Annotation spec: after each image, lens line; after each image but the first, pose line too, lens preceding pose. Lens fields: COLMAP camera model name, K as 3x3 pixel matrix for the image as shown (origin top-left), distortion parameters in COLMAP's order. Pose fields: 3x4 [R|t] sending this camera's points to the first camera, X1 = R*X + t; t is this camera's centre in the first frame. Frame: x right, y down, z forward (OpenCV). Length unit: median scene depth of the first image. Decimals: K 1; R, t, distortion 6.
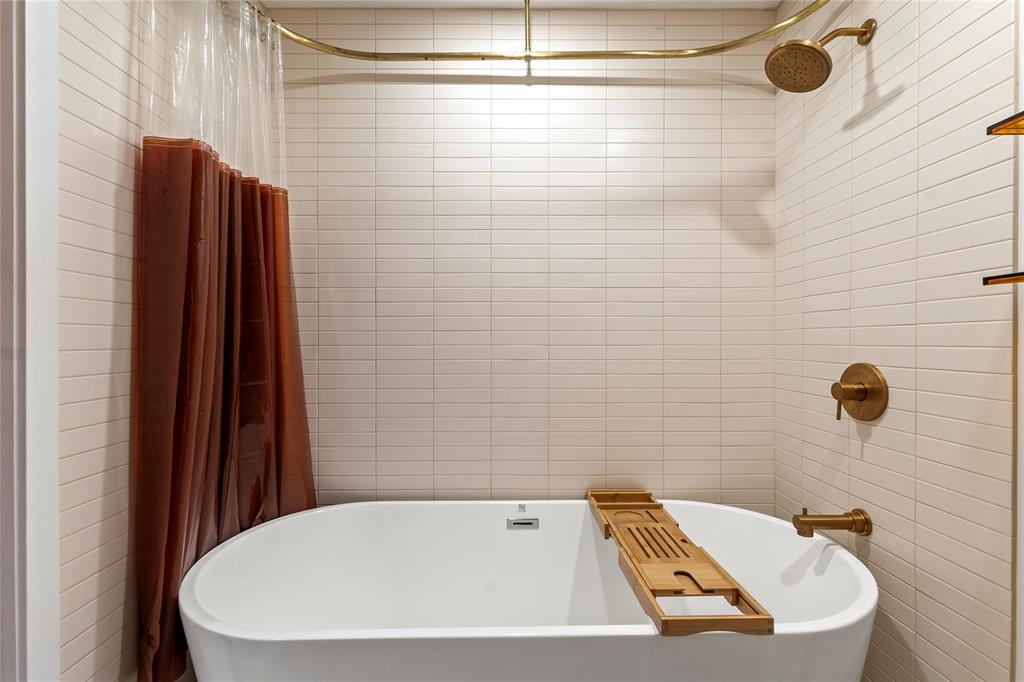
lens RADIAL K [[458.5, 0, 508.7], [0, 458.5, 339.2], [0, 0, 1]] dist [0.009539, -0.001694]
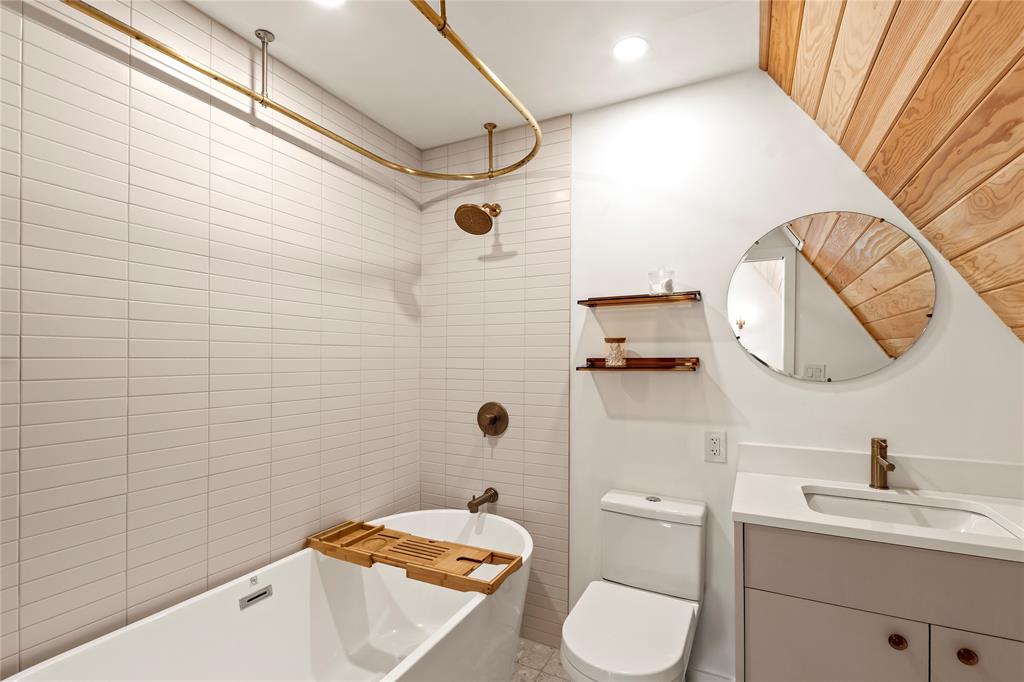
lens RADIAL K [[458.5, 0, 488.4], [0, 458.5, 358.2], [0, 0, 1]] dist [0.009539, -0.001694]
pose [[0.501074, -0.001444, 0.865403, -0.530120], [-0.001121, 0.999997, 0.002317, -0.084857], [-0.865404, -0.002131, 0.501071, 0.119605]]
